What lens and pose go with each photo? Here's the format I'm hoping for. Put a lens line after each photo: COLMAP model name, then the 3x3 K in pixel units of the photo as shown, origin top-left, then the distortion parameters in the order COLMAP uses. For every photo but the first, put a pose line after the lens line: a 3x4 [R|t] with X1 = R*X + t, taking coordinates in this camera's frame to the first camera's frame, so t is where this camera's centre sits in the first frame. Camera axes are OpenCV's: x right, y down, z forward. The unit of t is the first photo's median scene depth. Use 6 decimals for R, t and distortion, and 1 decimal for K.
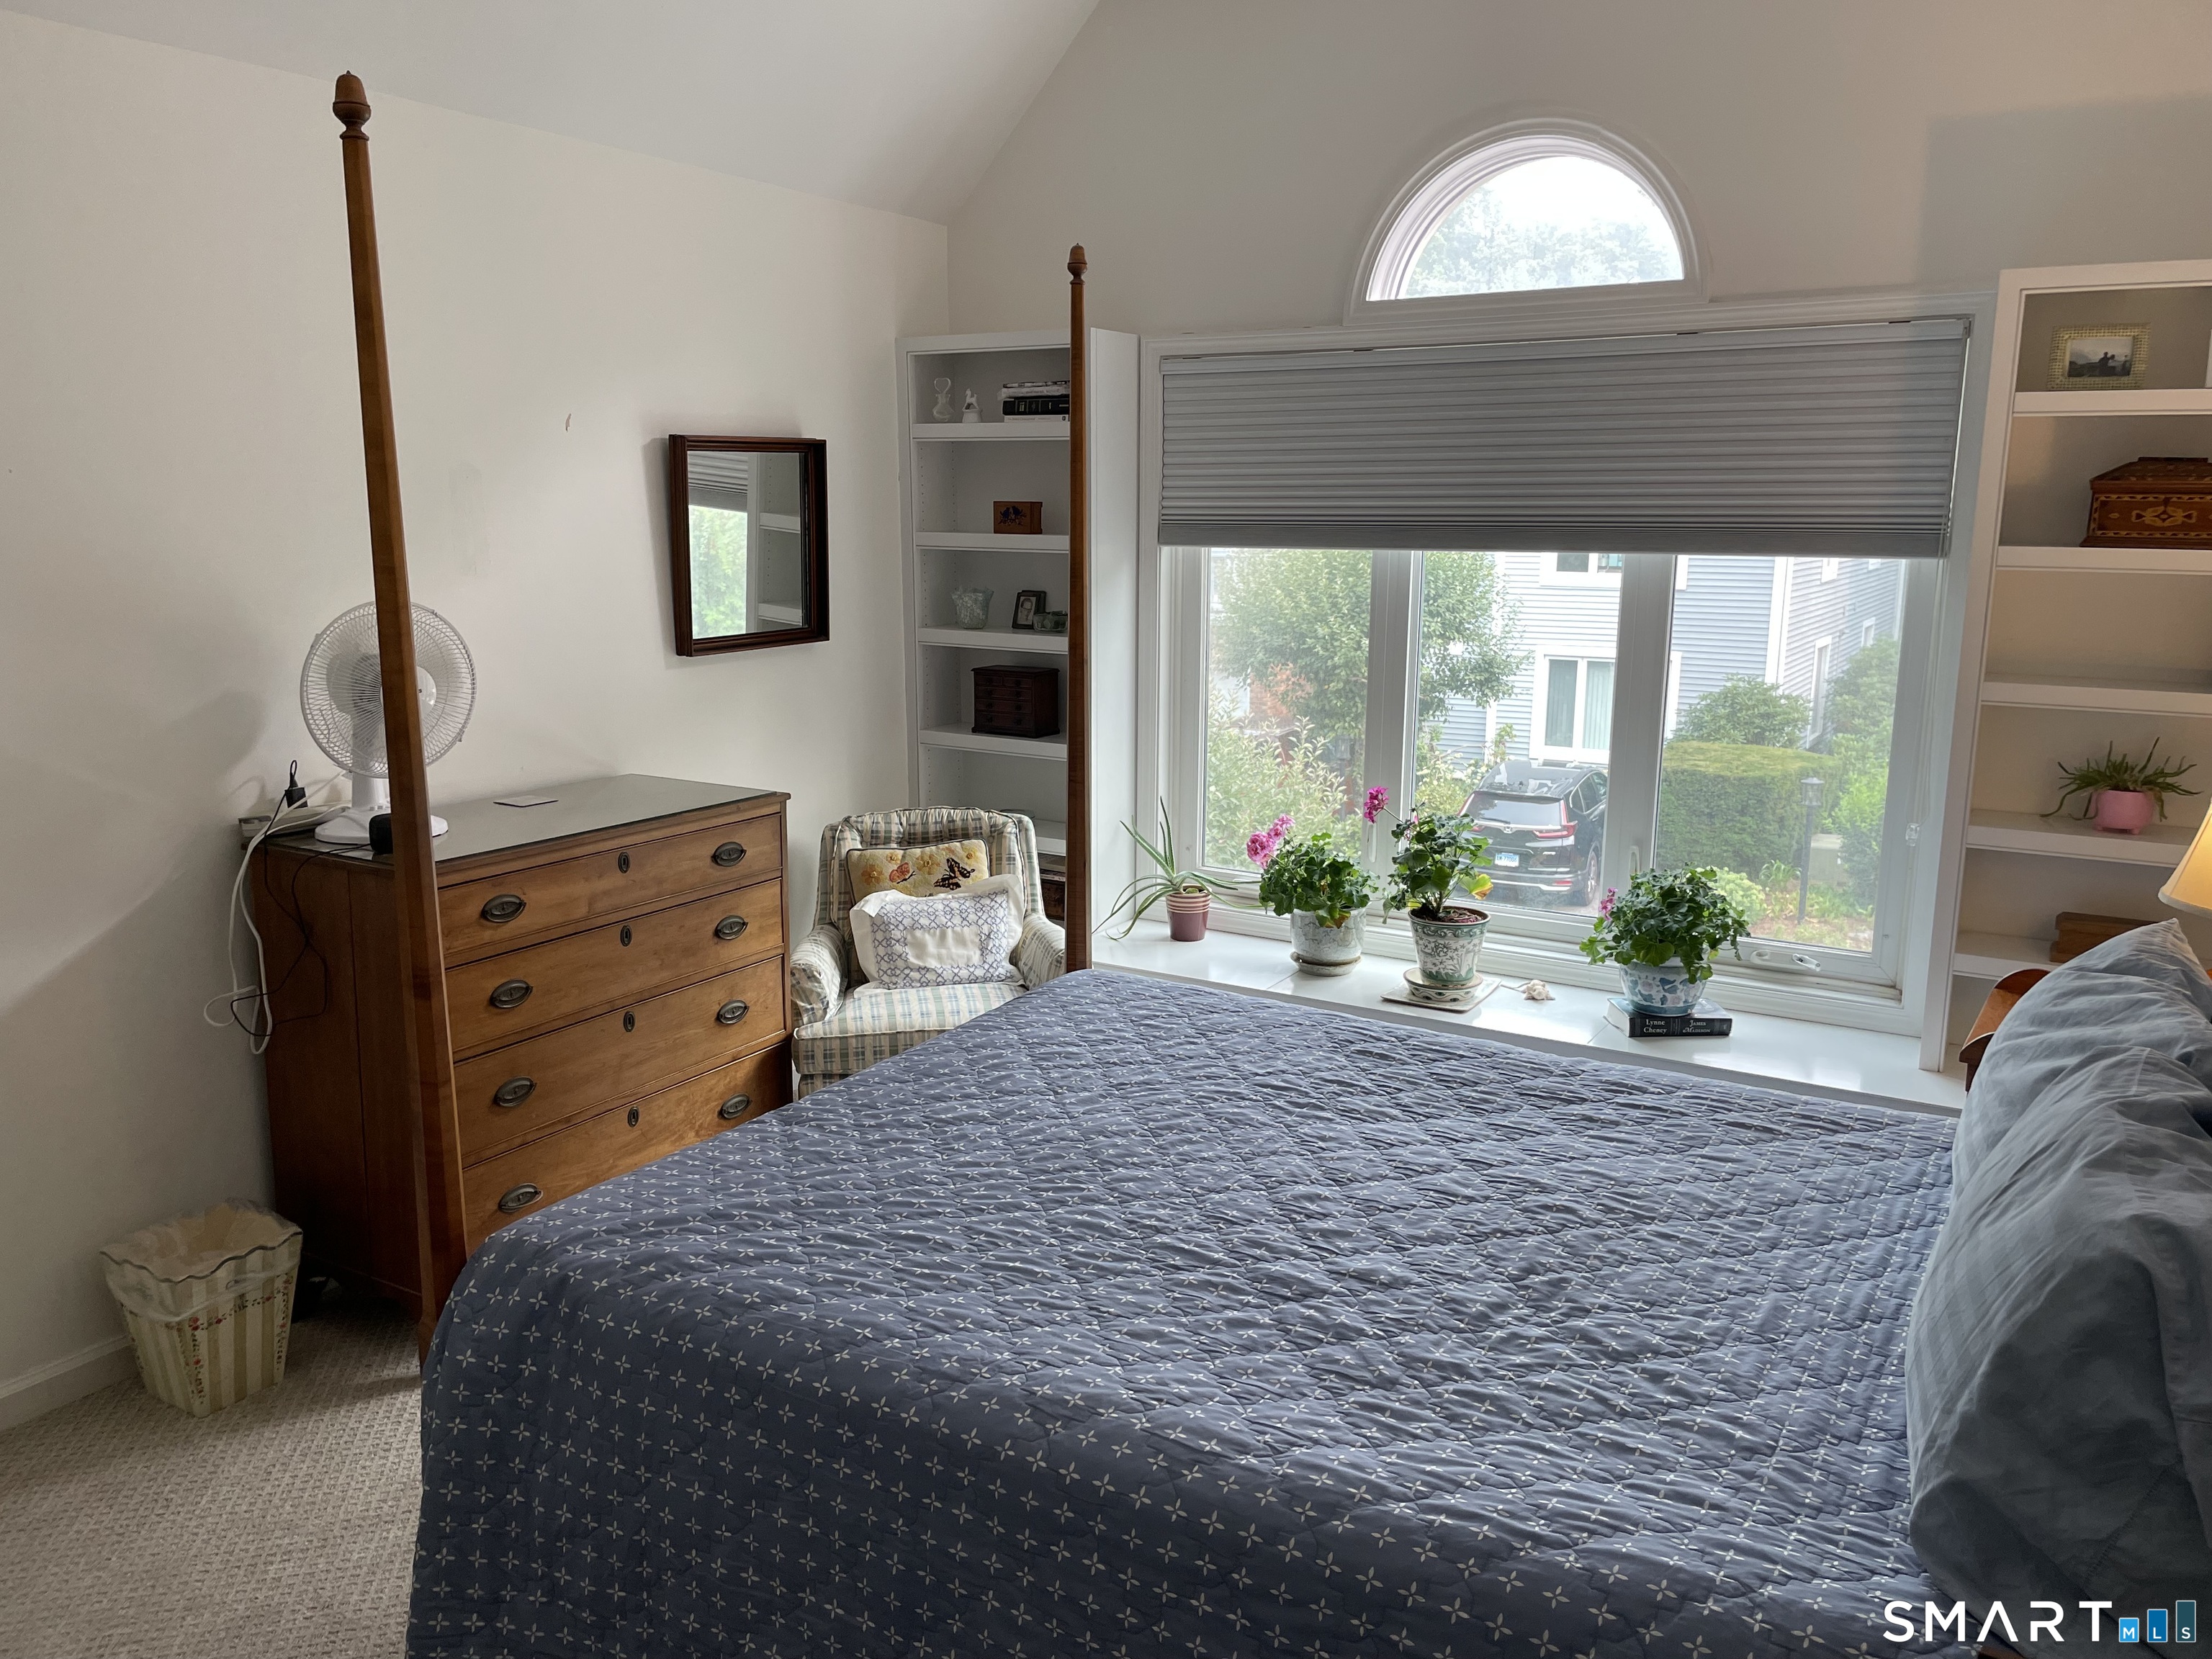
lens RADIAL K [[1663.3, 0, 1106.1], [0, 1663.3, 832.3], [0, 0, 1]] dist [0.087434, -0.108174]
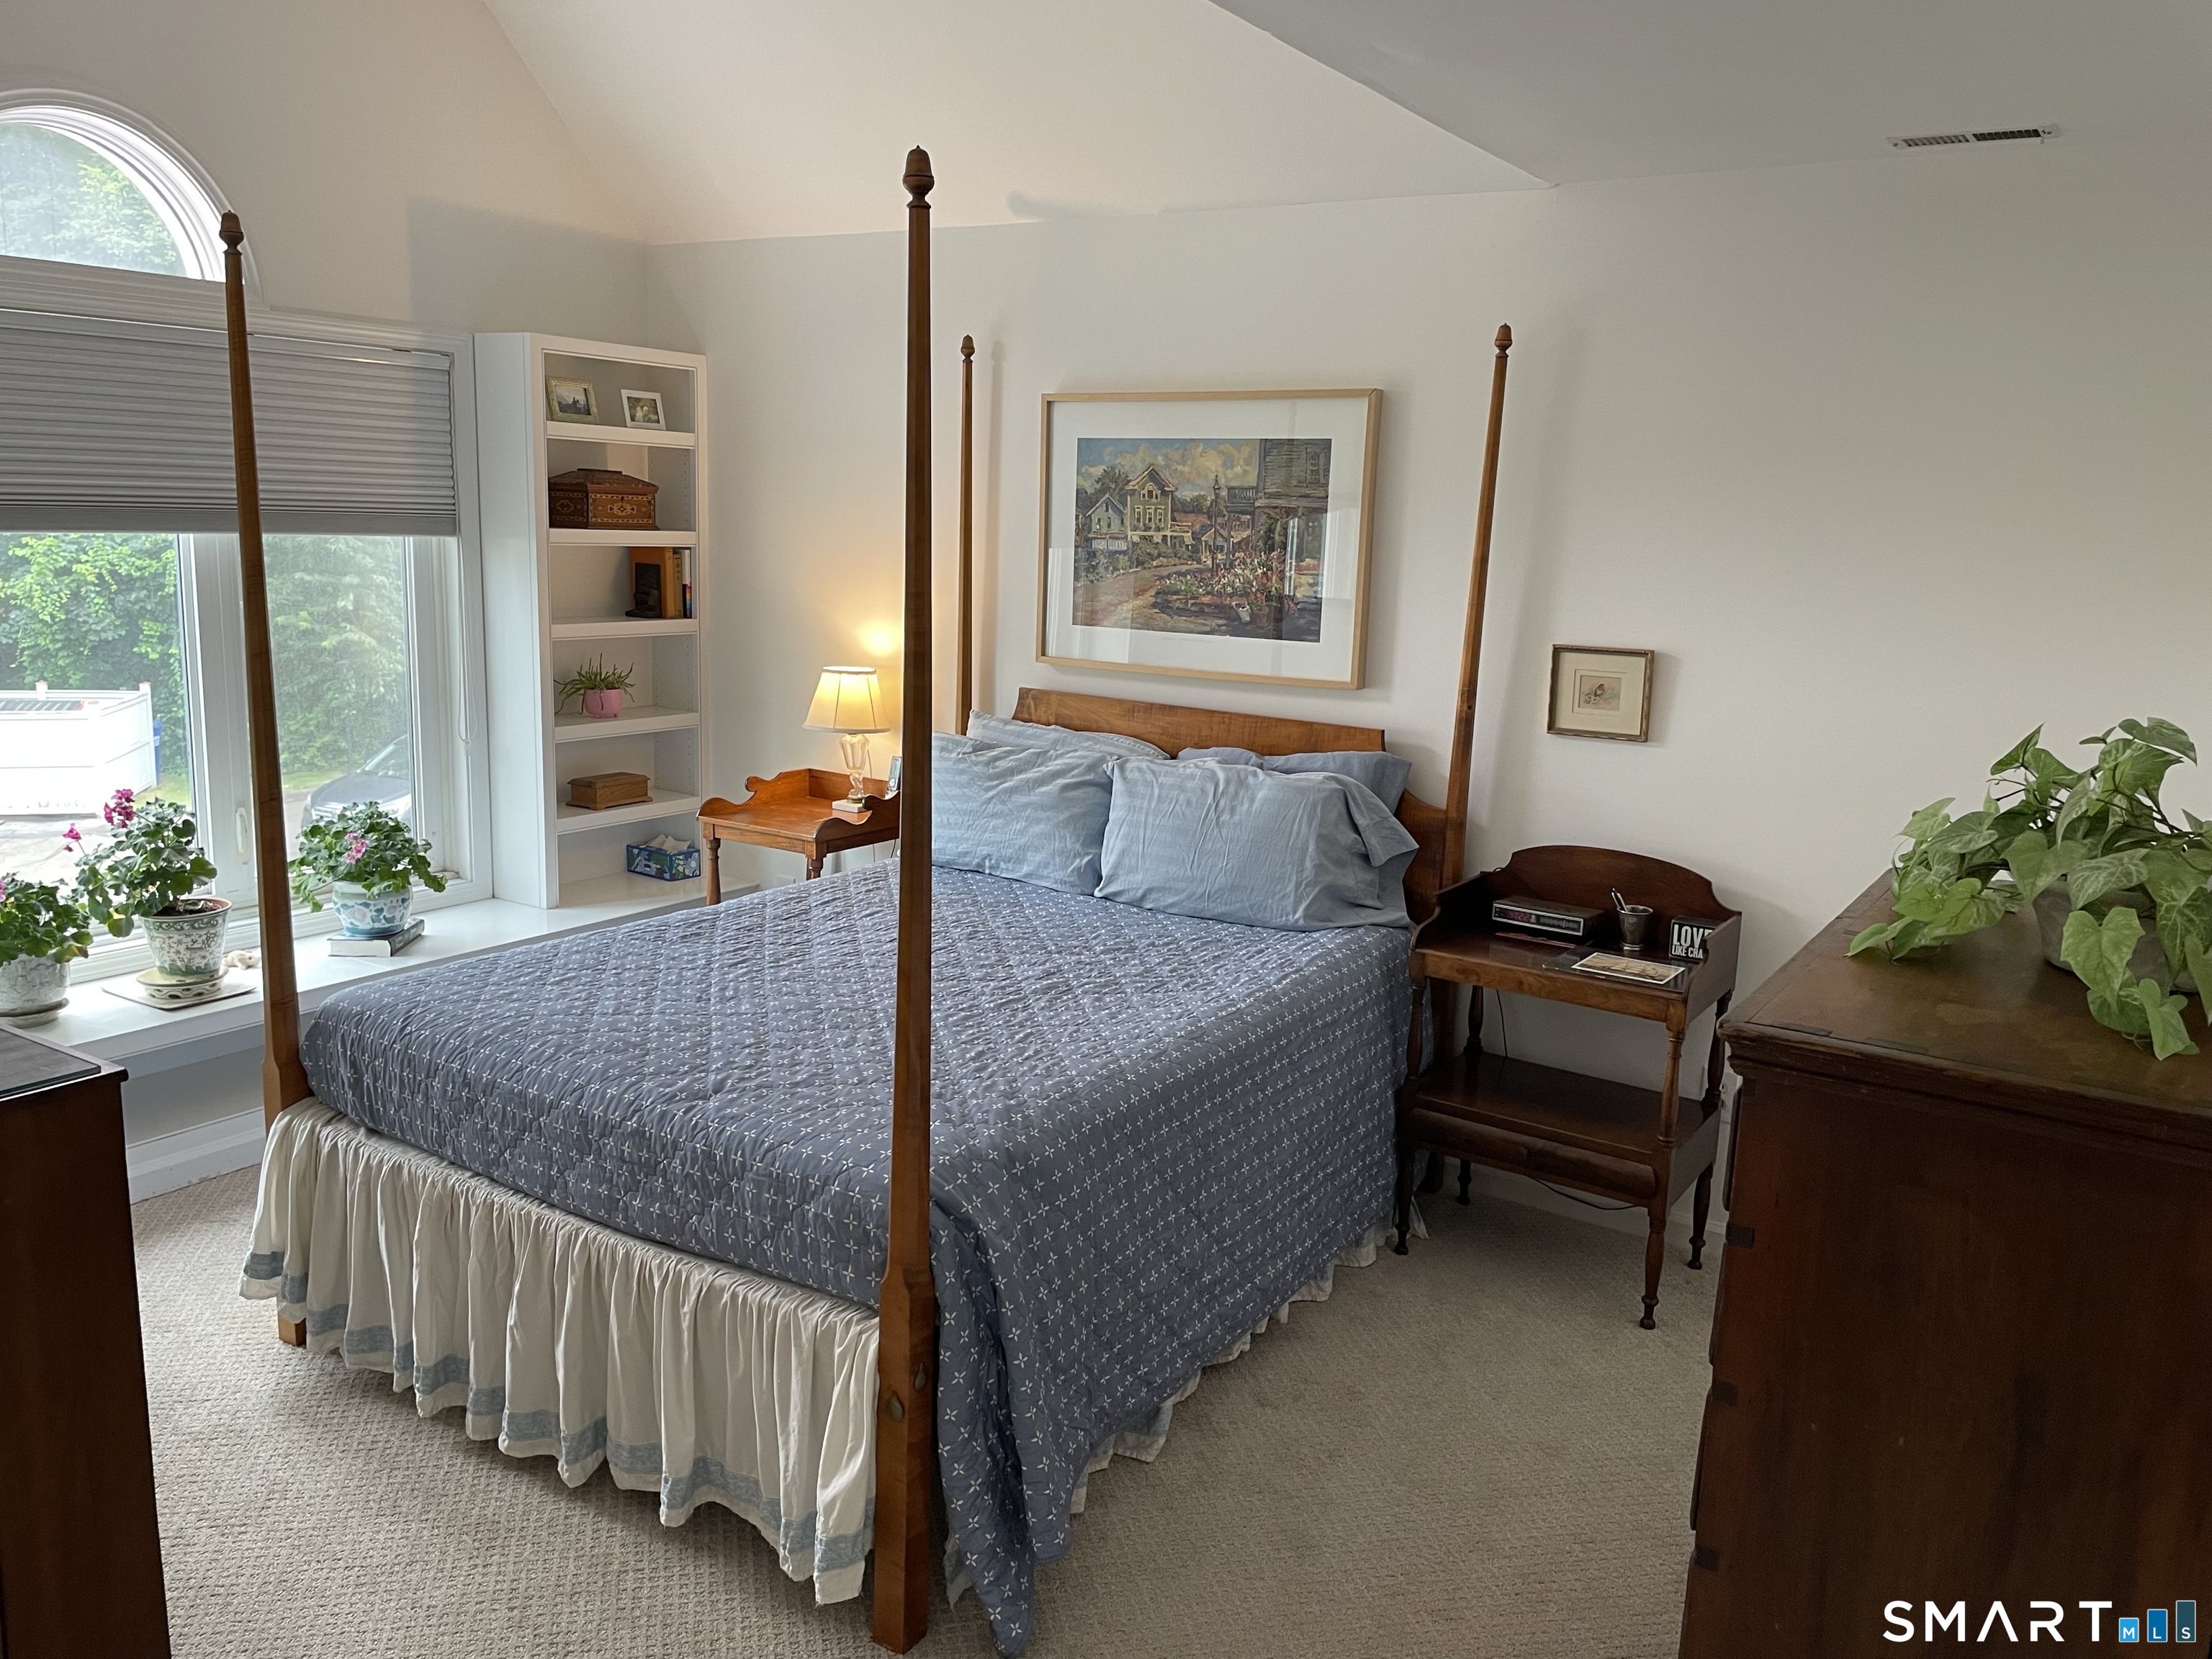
lens RADIAL K [[1663.3, 0, 1108.9], [0, 1663.3, 829.5], [0, 0, 1]] dist [0.087434, -0.108174]
pose [[0.034775, -0.197273, 0.979732, -1.124045], [0.161155, 0.968602, 0.189312, -0.145087], [-0.986316, 0.151305, 0.065475, 0.603769]]
